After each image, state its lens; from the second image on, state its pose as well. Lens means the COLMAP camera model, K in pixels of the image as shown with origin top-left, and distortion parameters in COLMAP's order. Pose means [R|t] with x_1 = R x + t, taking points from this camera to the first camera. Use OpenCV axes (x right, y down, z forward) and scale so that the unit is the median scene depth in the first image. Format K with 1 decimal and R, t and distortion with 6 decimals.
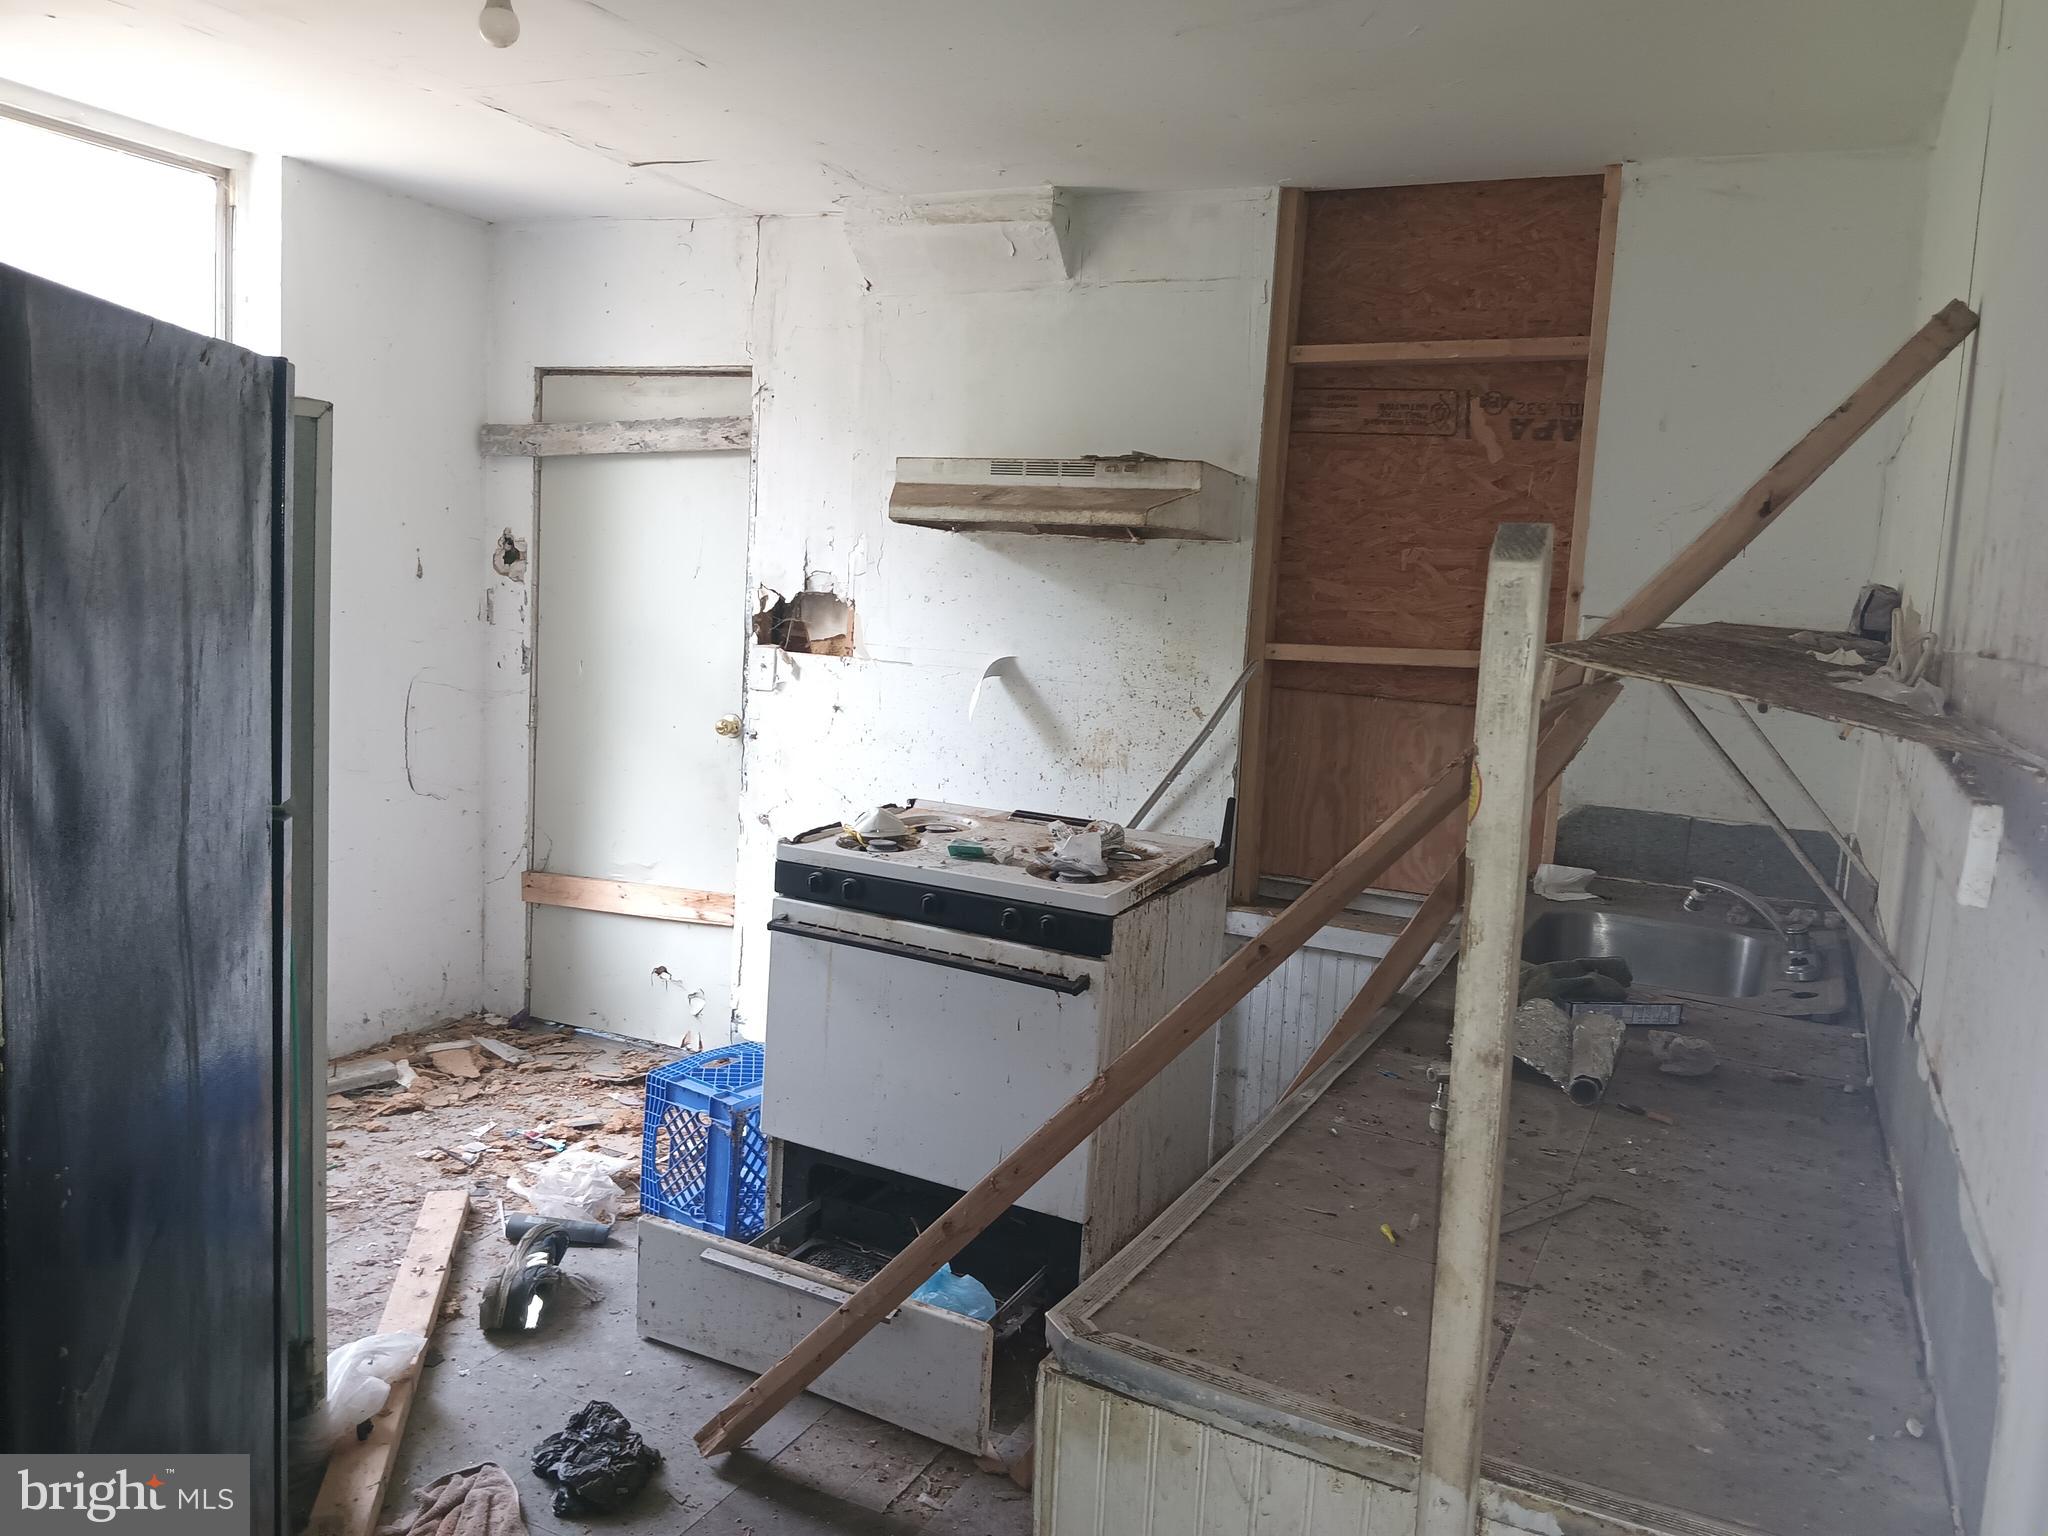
lens RADIAL K [[1575.5, 0, 1022.0], [0, 1575.5, 762.1], [0, 0, 1]] dist [-0.001545, -0.005850]
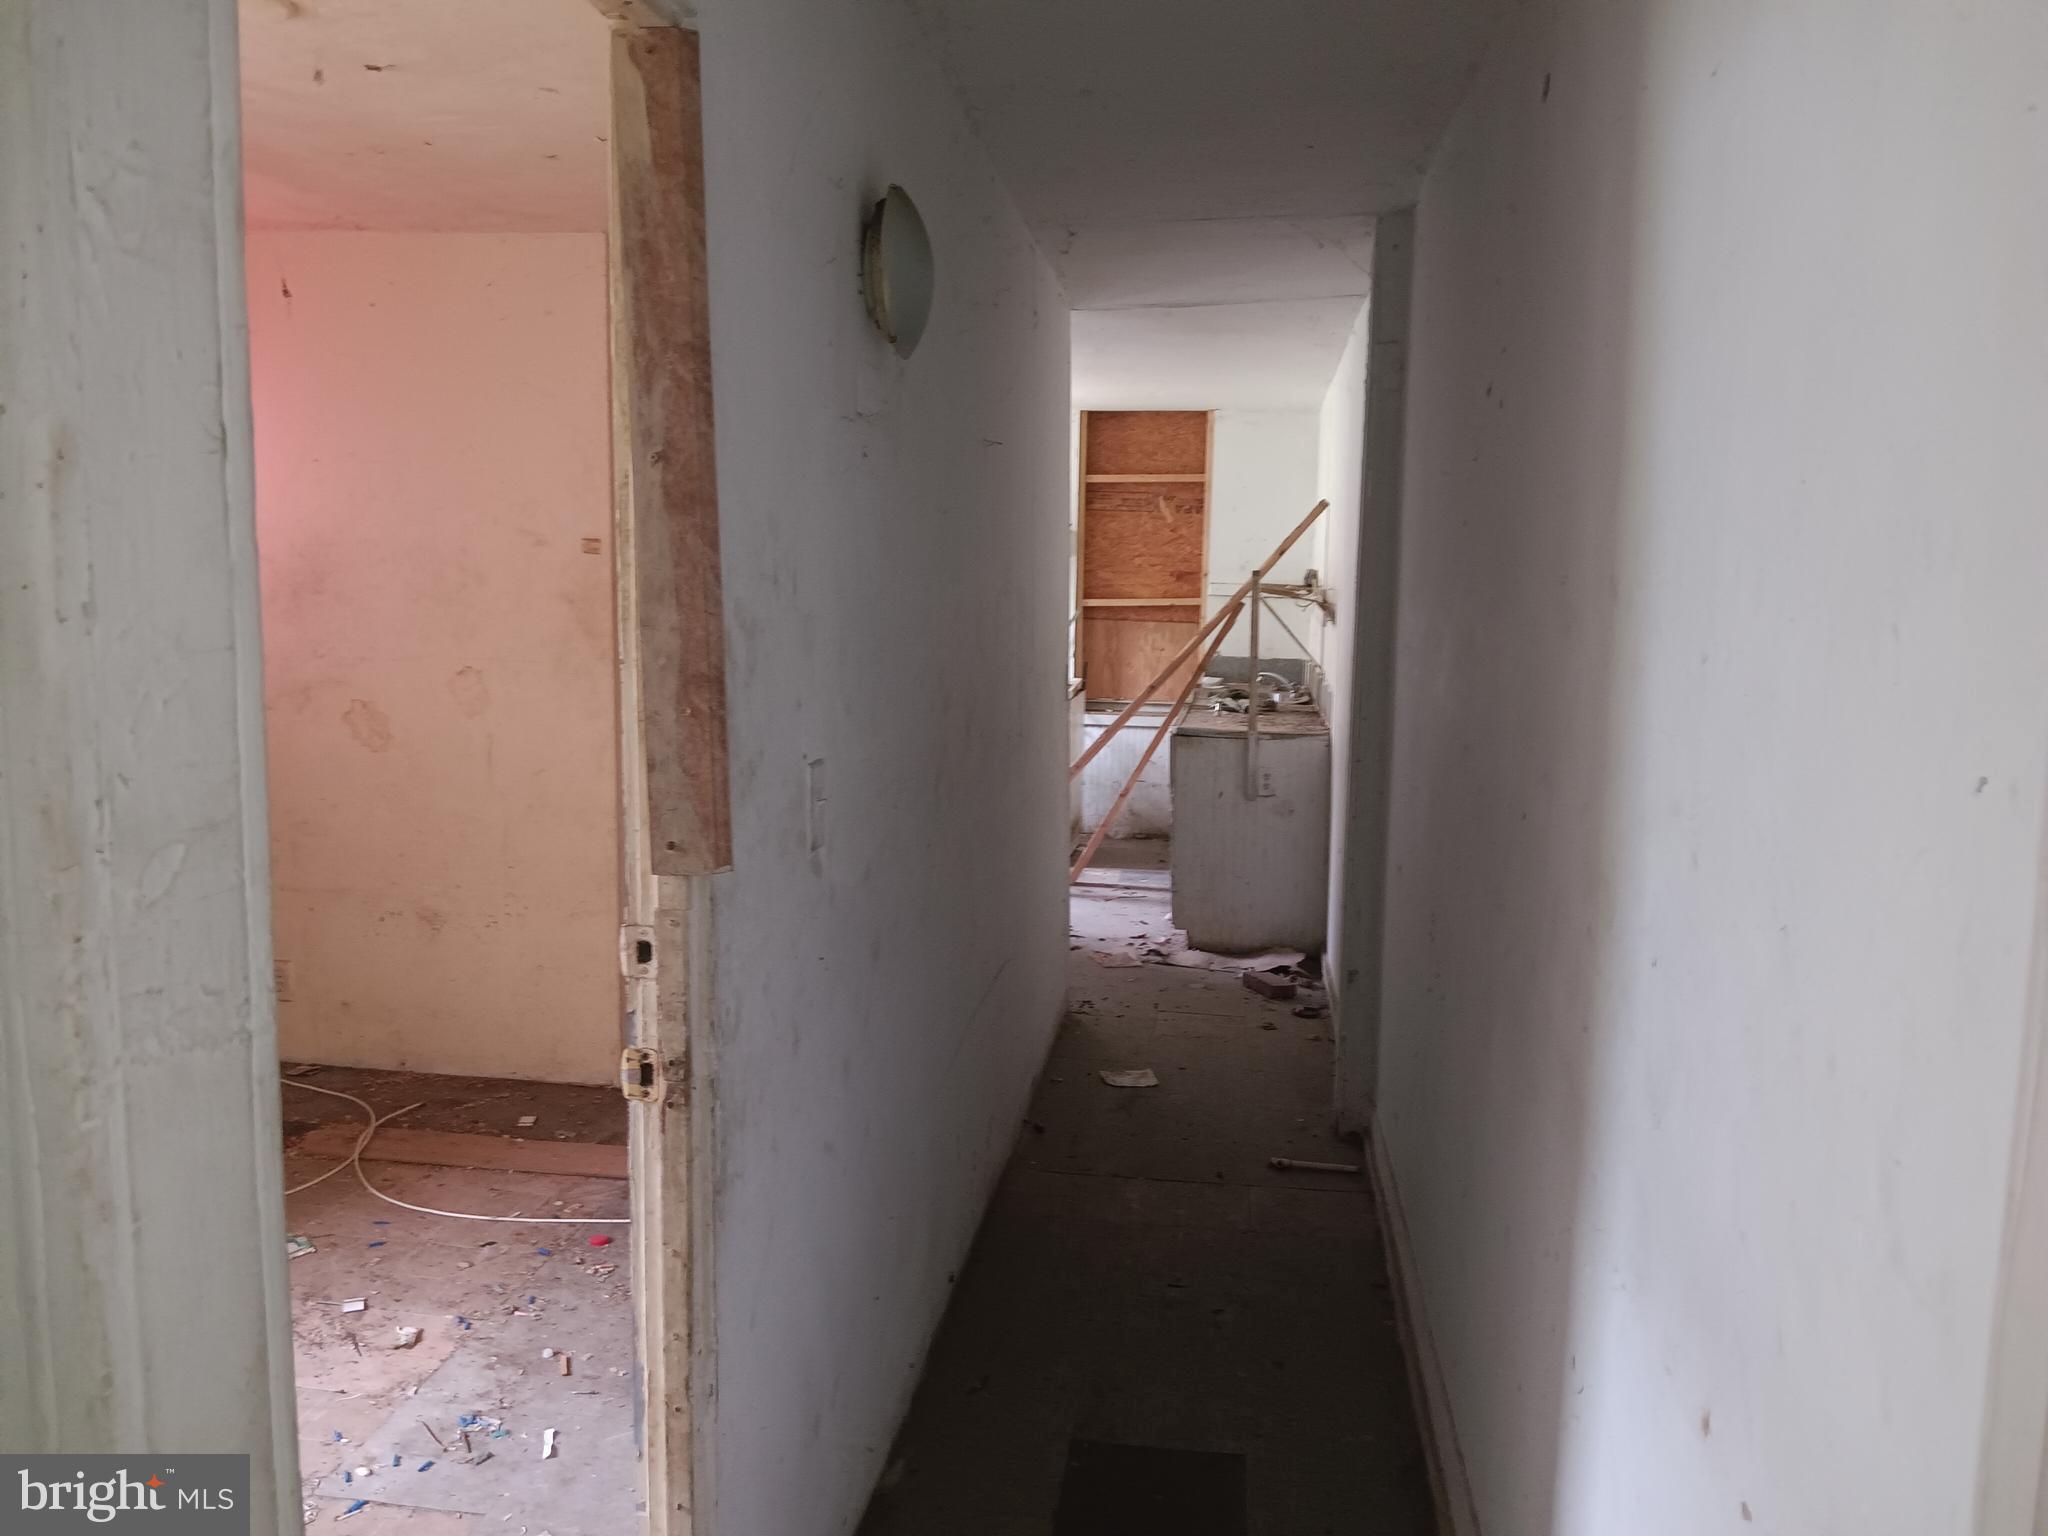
lens RADIAL K [[1575.5, 0, 1034.6], [0, 1575.5, 770.5], [0, 0, 1]] dist [-0.001545, -0.005850]
pose [[0.949125, -0.073614, 0.306173, -0.708981], [0.067677, 0.997257, 0.029978, 0.113408], [-0.307540, -0.007732, 0.951504, -1.333410]]
